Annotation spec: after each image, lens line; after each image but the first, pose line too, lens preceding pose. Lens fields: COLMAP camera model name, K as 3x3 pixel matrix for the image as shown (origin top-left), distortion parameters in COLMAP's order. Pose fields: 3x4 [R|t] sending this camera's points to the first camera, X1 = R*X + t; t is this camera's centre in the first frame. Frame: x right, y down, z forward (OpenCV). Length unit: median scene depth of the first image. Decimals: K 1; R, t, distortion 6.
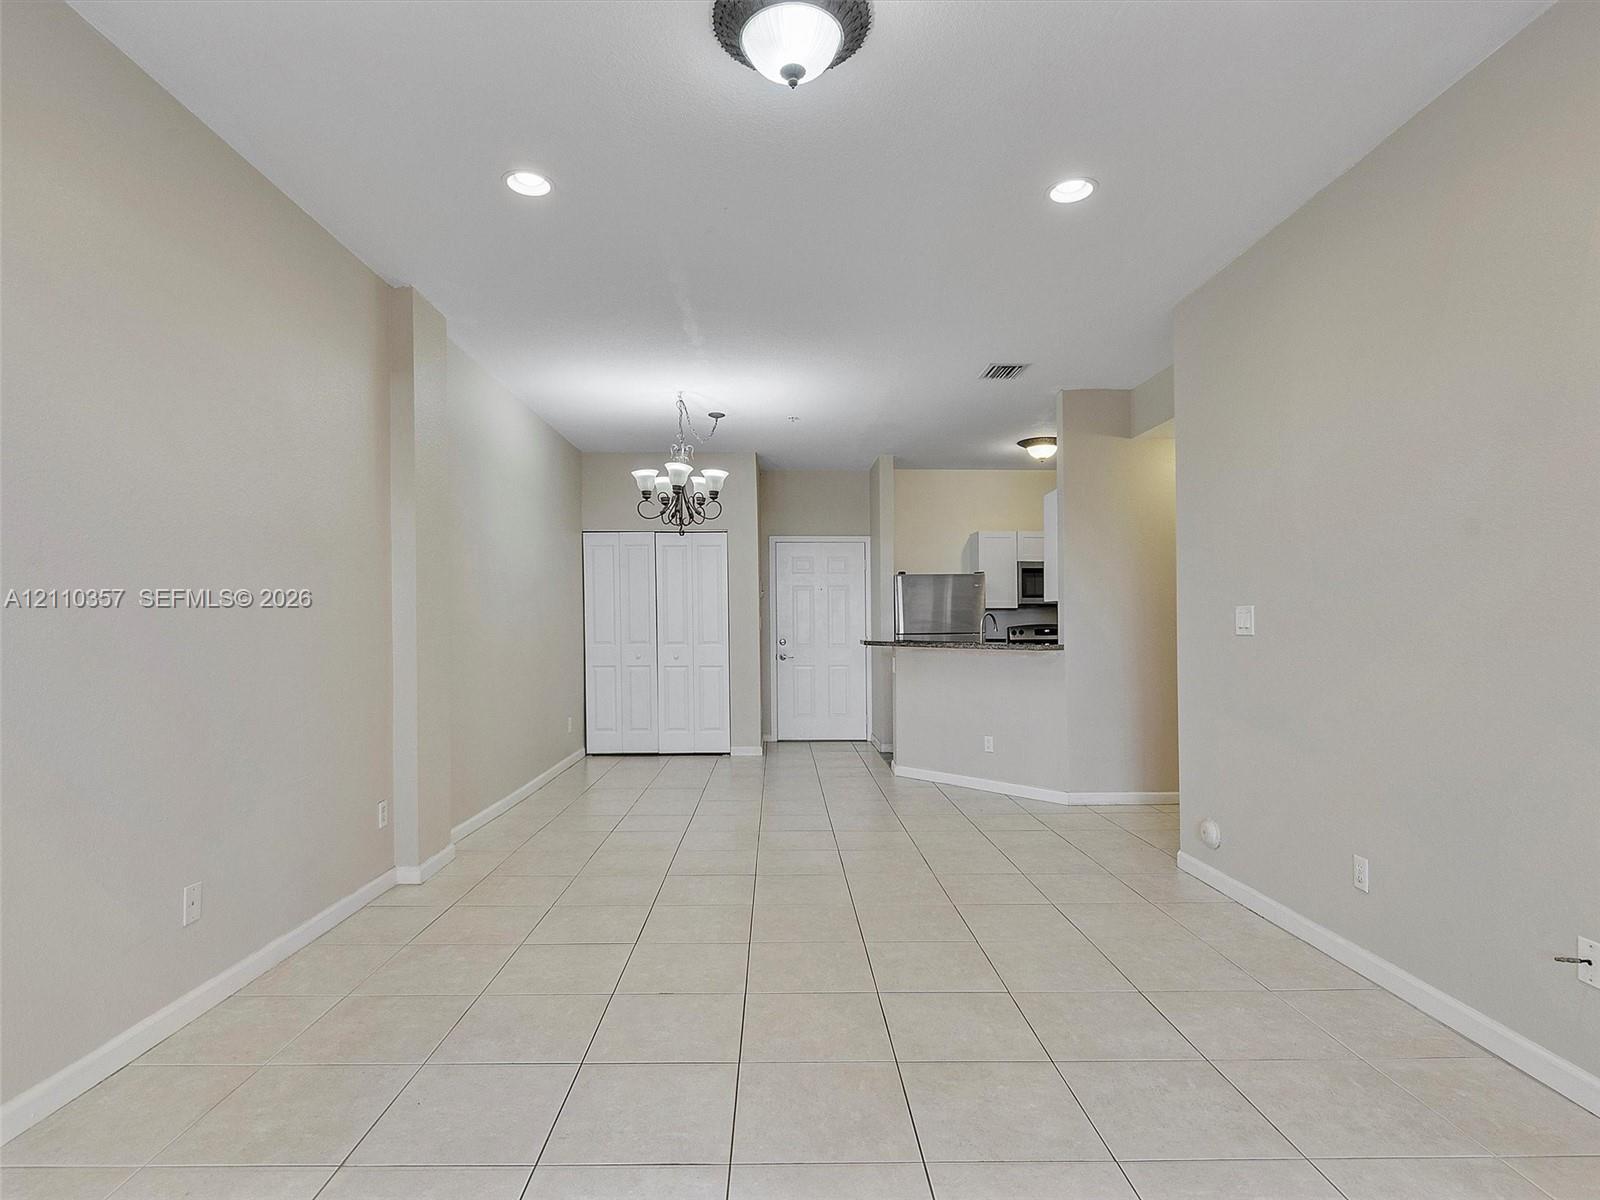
lens RADIAL K [[846.8, 0, 782.0], [0, 846.8, 626.2], [0, 0, 1]] dist [-0.003676, 0.000622]
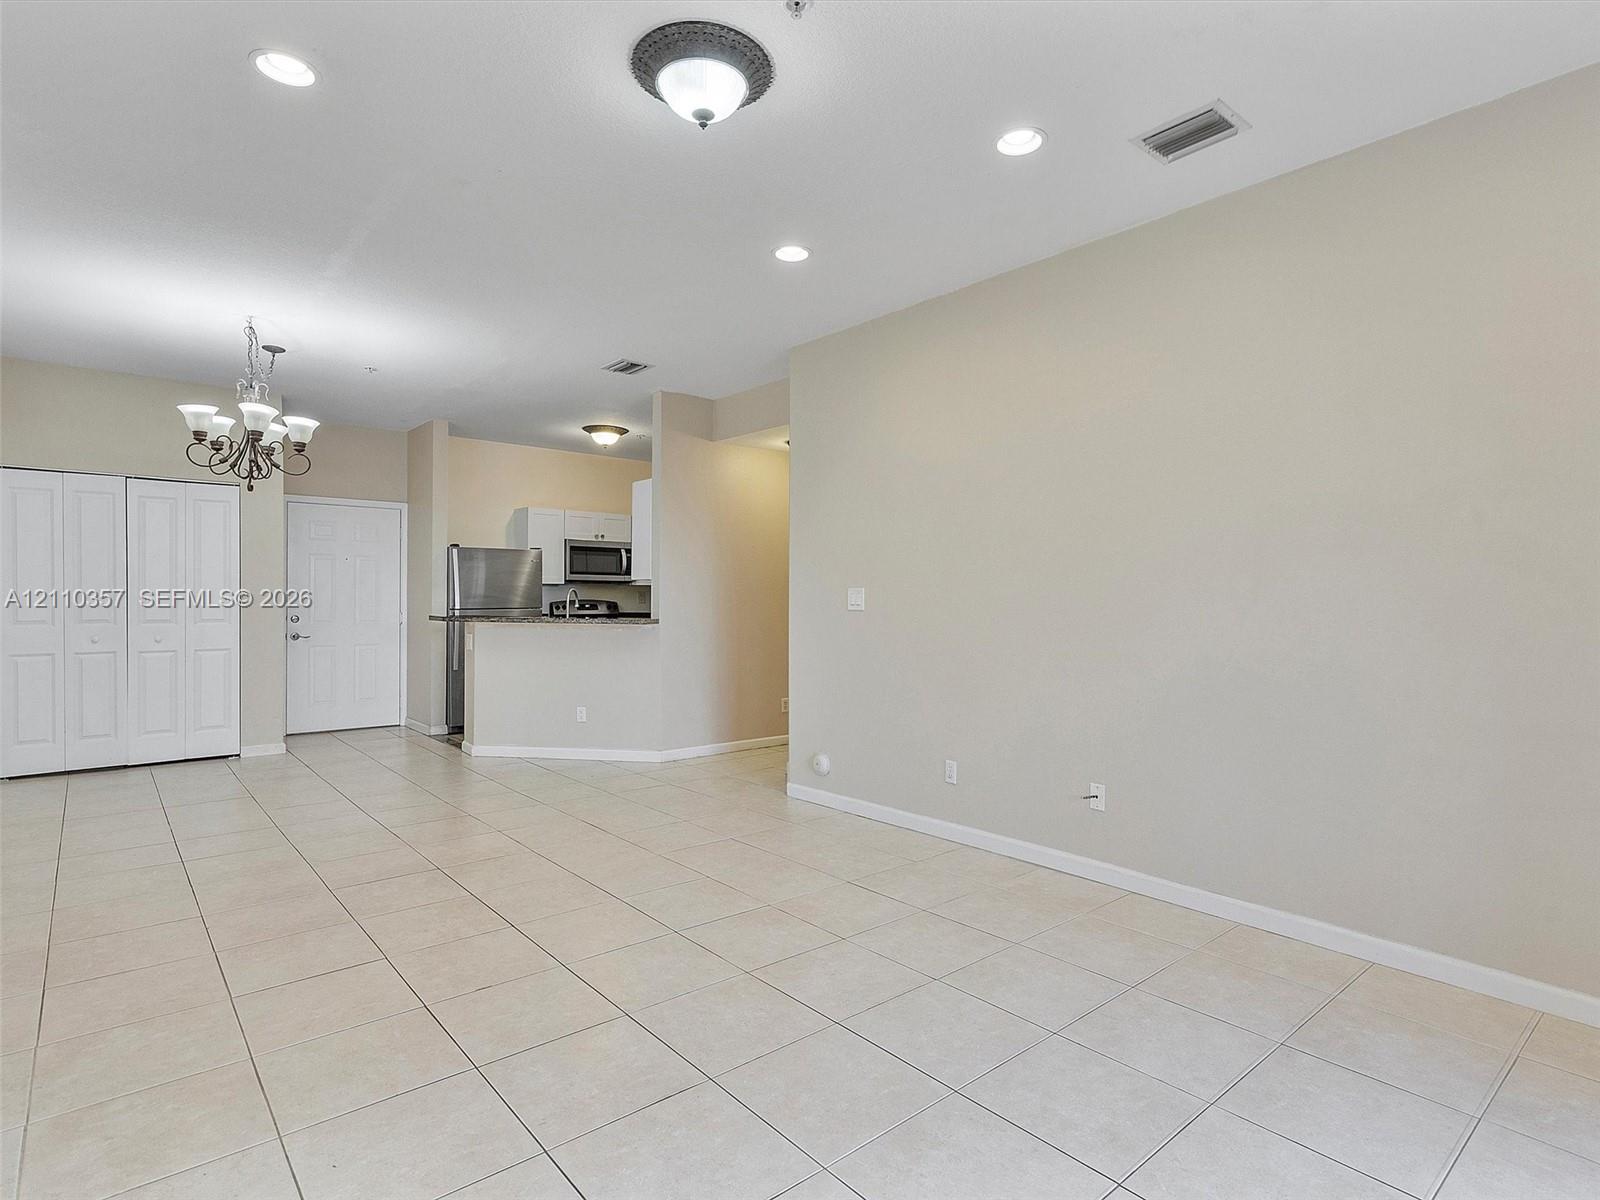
lens RADIAL K [[849.9, 0, 814.4], [0, 849.9, 601.2], [0, 0, 1]] dist [0.000994, 0.001426]
pose [[0.761533, 0.003395, 0.648117, -0.216928], [-0.004487, 0.999990, 0.000033, -0.002032], [-0.648110, -0.002933, 0.761541, 0.012136]]
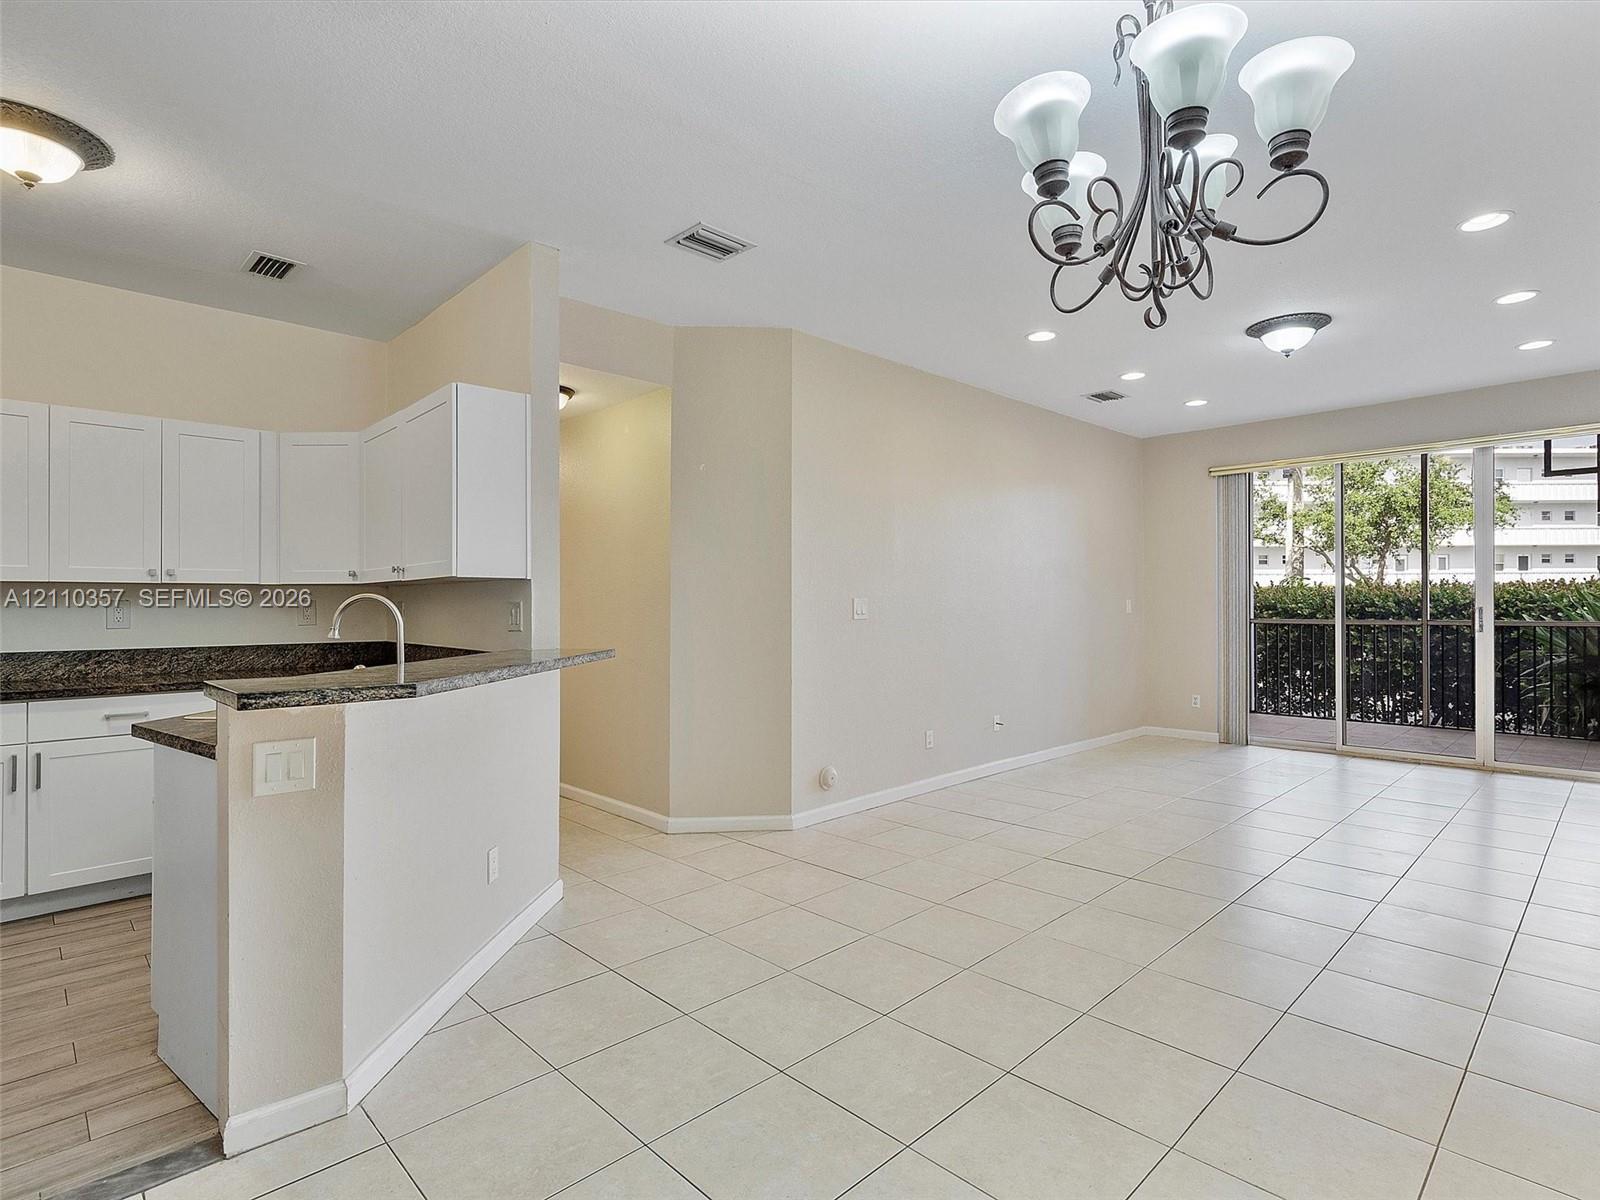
lens RADIAL K [[821.9, 0, 808.5], [0, 821.9, 599.9], [0, 0, 1]] dist [-0.004598, 0.000375]
pose [[-0.697616, 0.006044, 0.716447, -0.221677], [0.007000, 0.999974, -0.001620, -0.011482], [-0.716438, 0.003885, -0.697640, 1.179419]]
